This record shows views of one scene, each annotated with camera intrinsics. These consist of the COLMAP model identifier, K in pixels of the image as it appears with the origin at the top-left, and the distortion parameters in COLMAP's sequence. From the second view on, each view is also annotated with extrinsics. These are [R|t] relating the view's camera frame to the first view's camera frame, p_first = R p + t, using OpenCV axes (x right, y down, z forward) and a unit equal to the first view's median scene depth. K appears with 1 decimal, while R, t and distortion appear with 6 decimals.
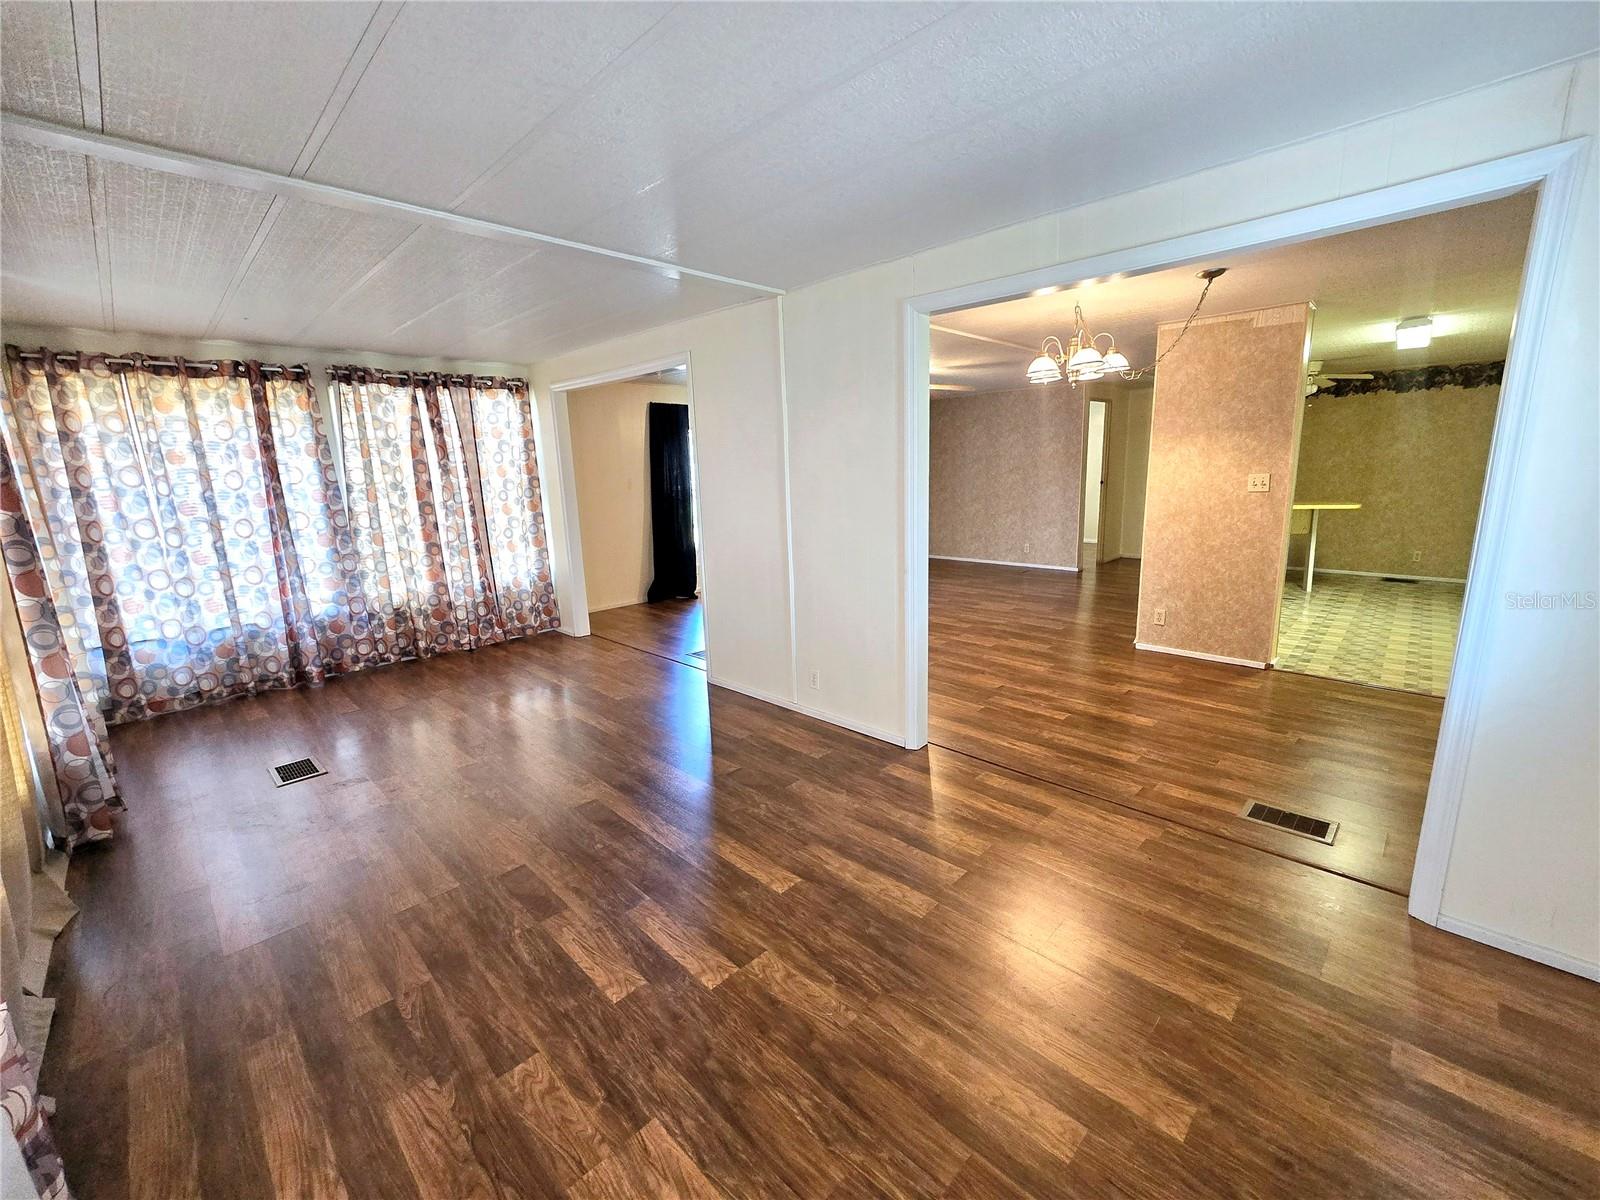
lens RADIAL K [[658.6, 0, 805.5], [0, 658.6, 591.4], [0, 0, 1]] dist [-0.000160, -0.000408]
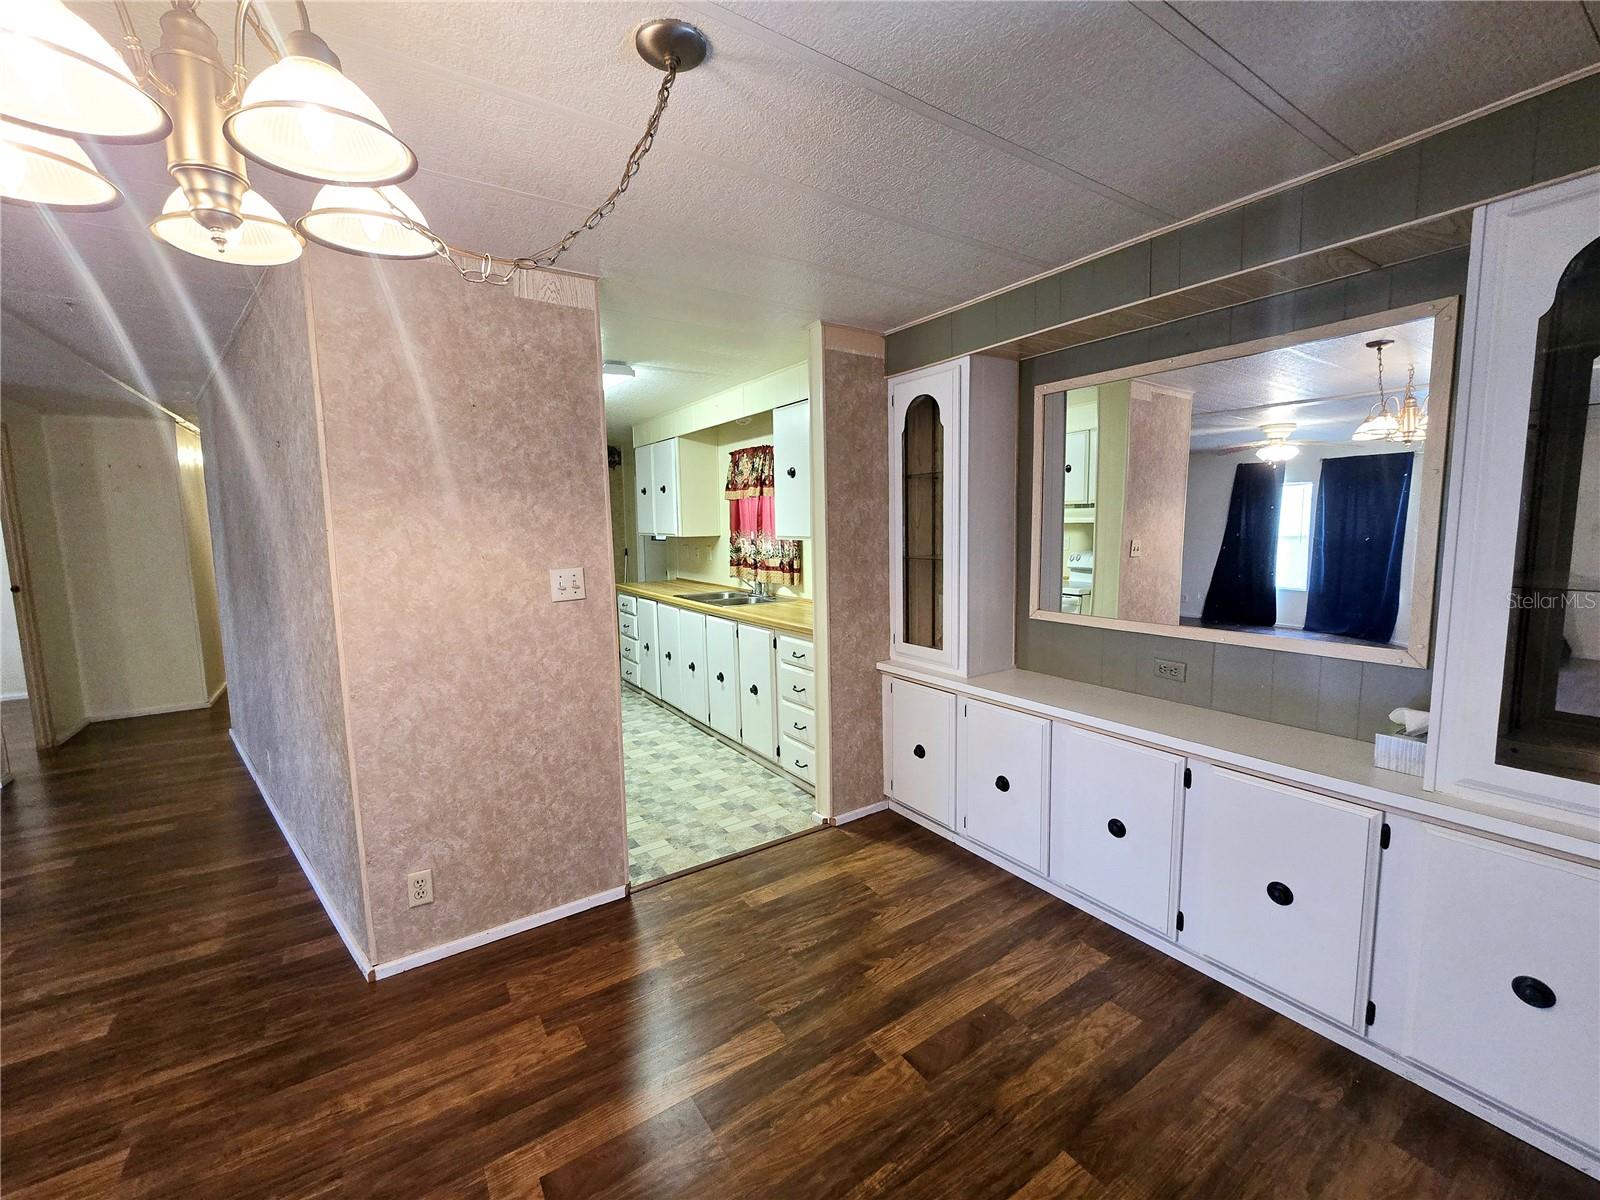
lens RADIAL K [[658.6, 0, 805.5], [0, 658.6, 591.4], [0, 0, 1]] dist [-0.000160, -0.000408]
pose [[0.205648, -0.085320, 0.974900, 0.187933], [0.199975, 0.978836, 0.043481, -0.141046], [-0.957976, 0.186014, 0.218357, 0.678520]]
